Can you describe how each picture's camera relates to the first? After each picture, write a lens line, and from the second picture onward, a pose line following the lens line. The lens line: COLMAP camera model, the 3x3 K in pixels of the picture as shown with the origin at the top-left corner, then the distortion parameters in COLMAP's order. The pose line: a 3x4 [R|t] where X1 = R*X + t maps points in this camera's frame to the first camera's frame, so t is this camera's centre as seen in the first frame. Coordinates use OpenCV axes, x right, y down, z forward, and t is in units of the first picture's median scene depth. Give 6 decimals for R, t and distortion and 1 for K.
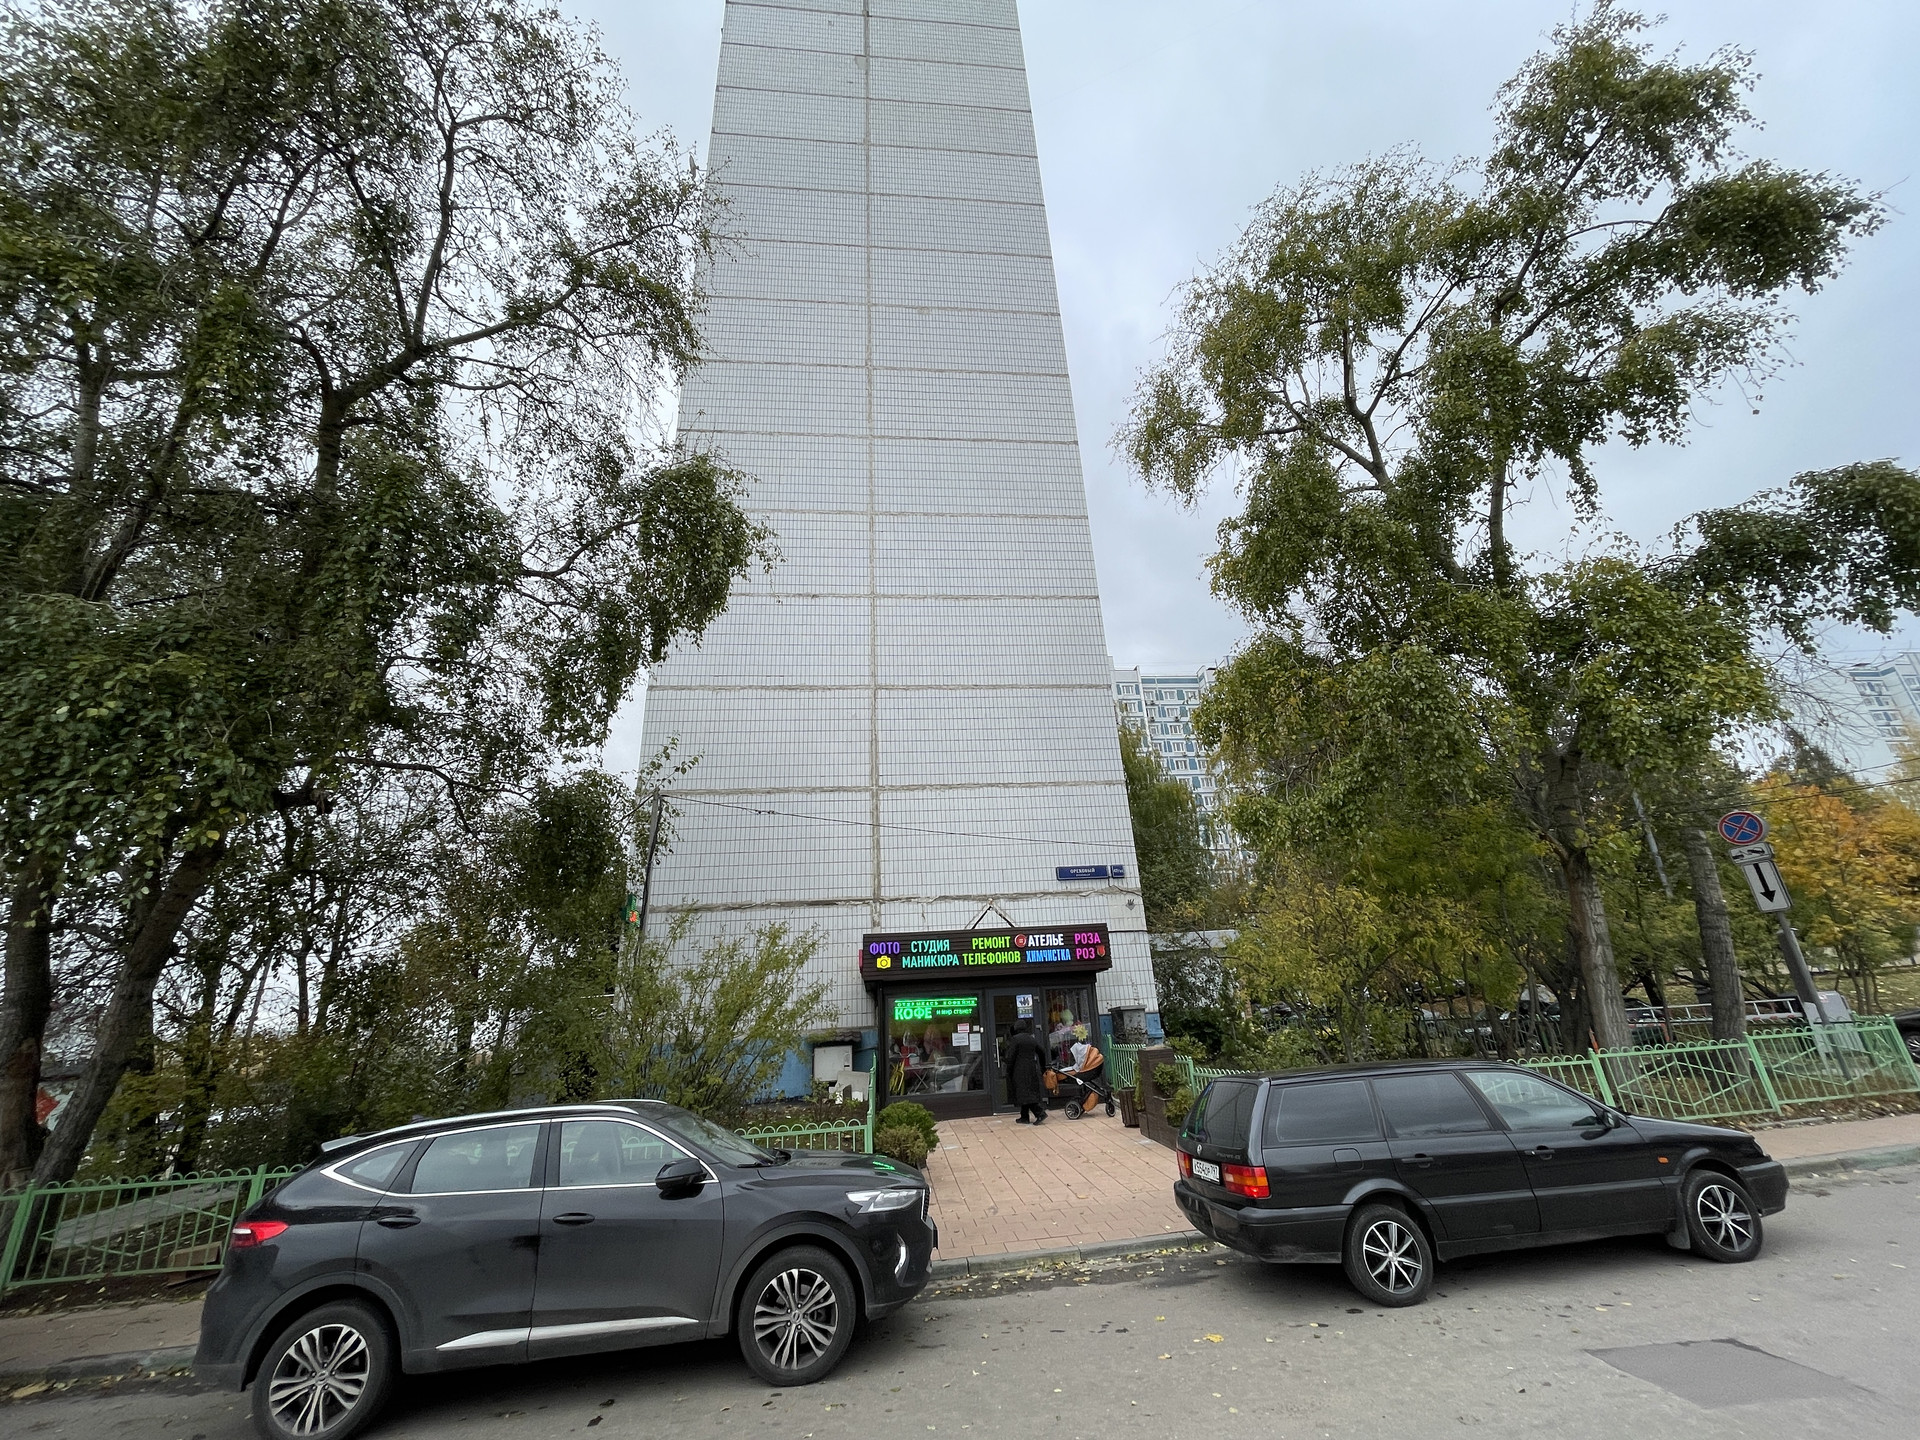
lens RADIAL K [[771.3, 0, 964.6], [0, 771.3, 717.3], [0, 0, 1]] dist [-0.002588, -0.000223]
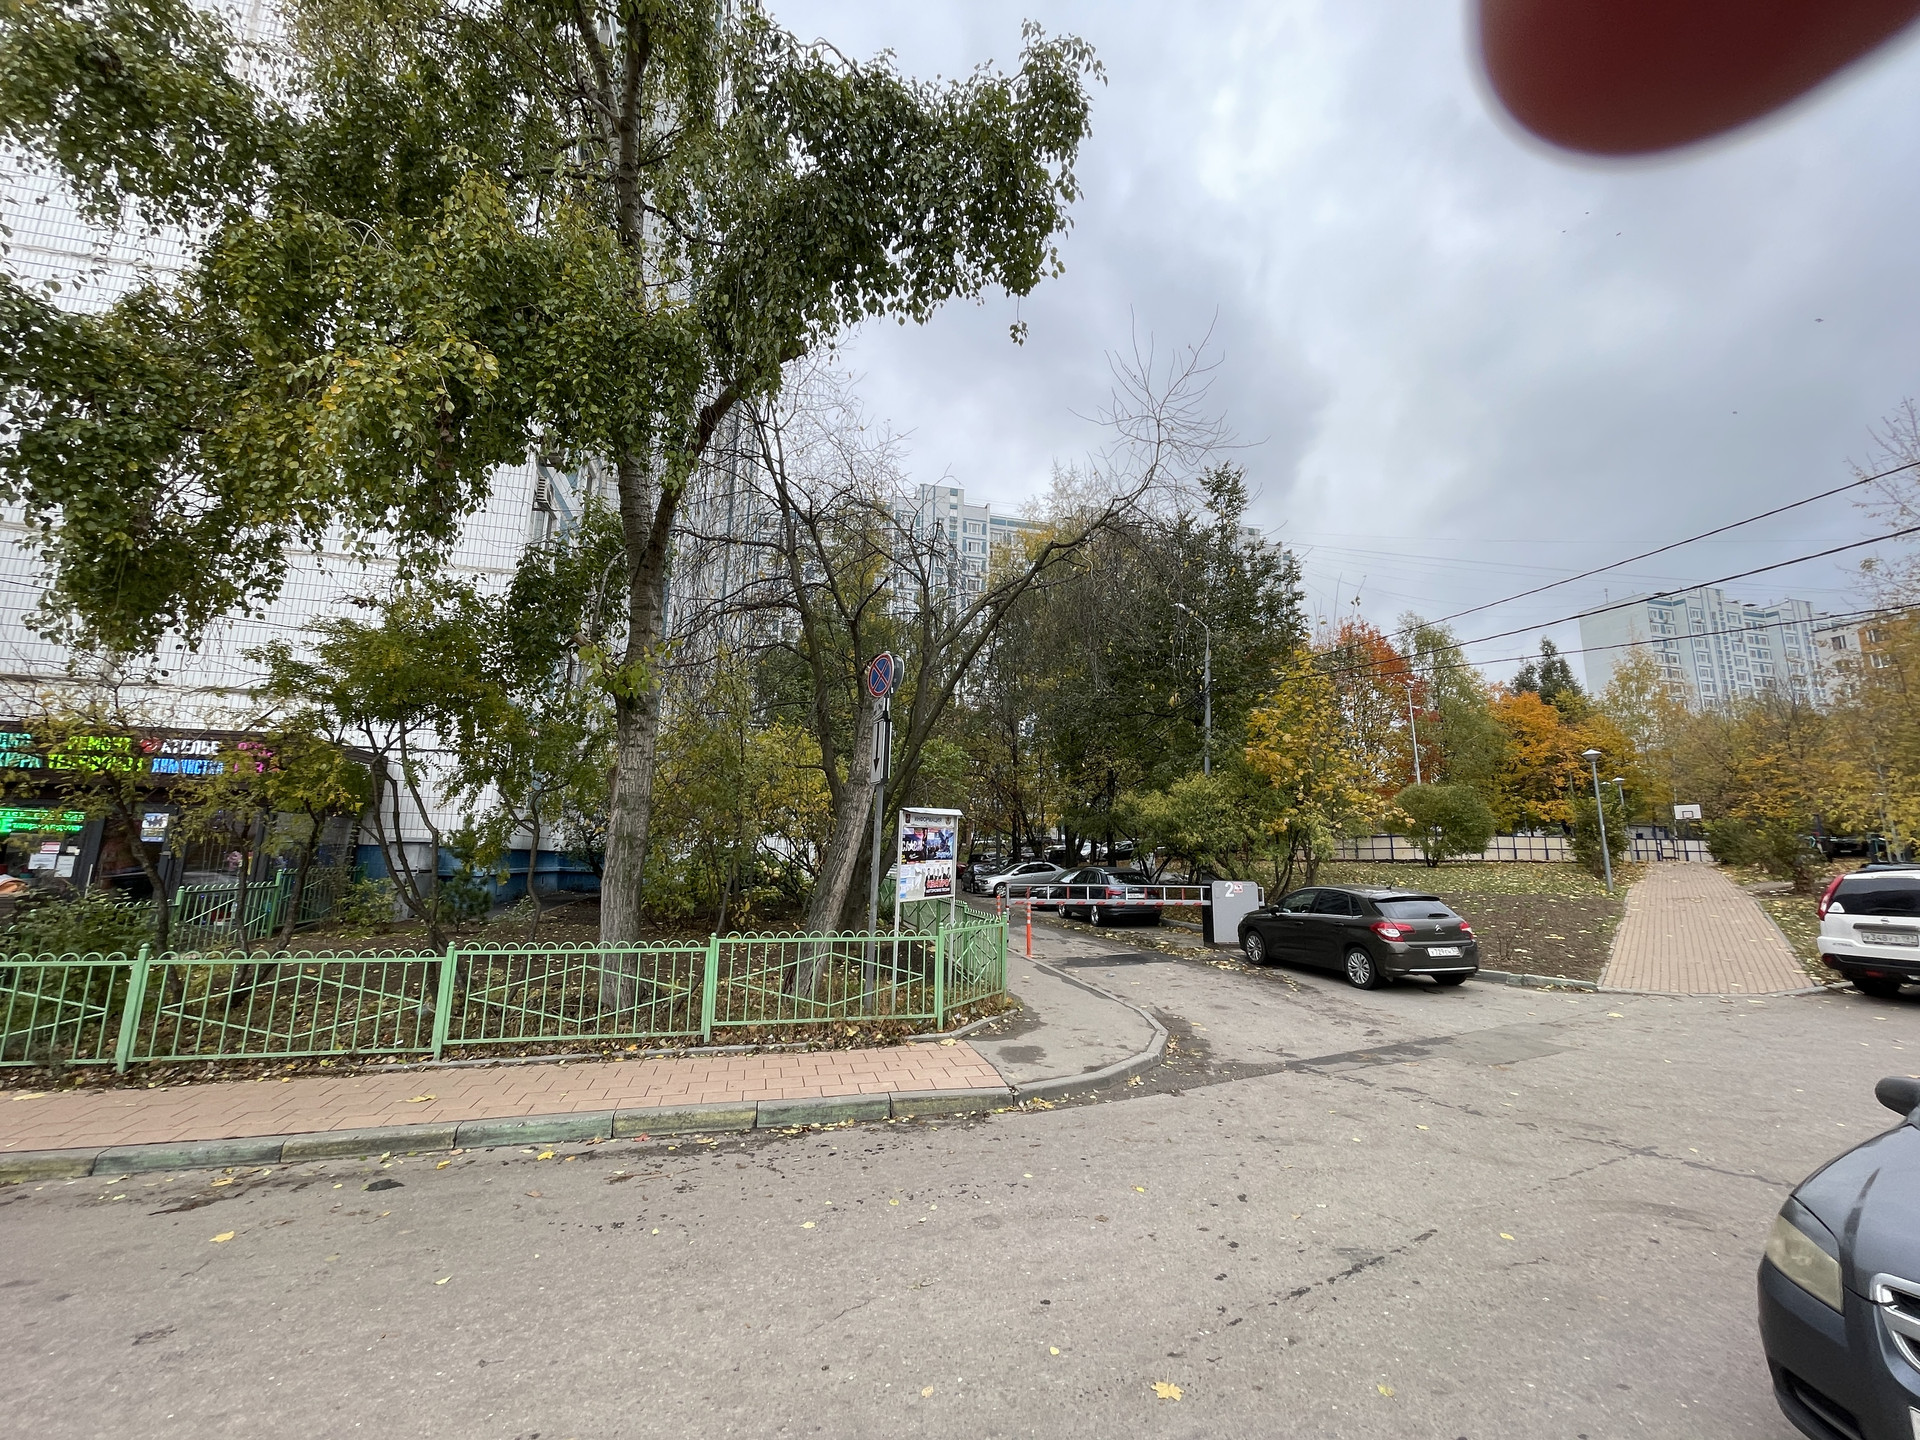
lens RADIAL K [[771.3, 0, 957.8], [0, 771.3, 717.2], [0, 0, 1]] dist [-0.002588, -0.000223]
pose [[0.986697, 0.096567, 0.130782, 0.755212], [-0.121796, 0.971941, 0.201236, 0.017187], [-0.107679, -0.214488, 0.970773, 0.194796]]
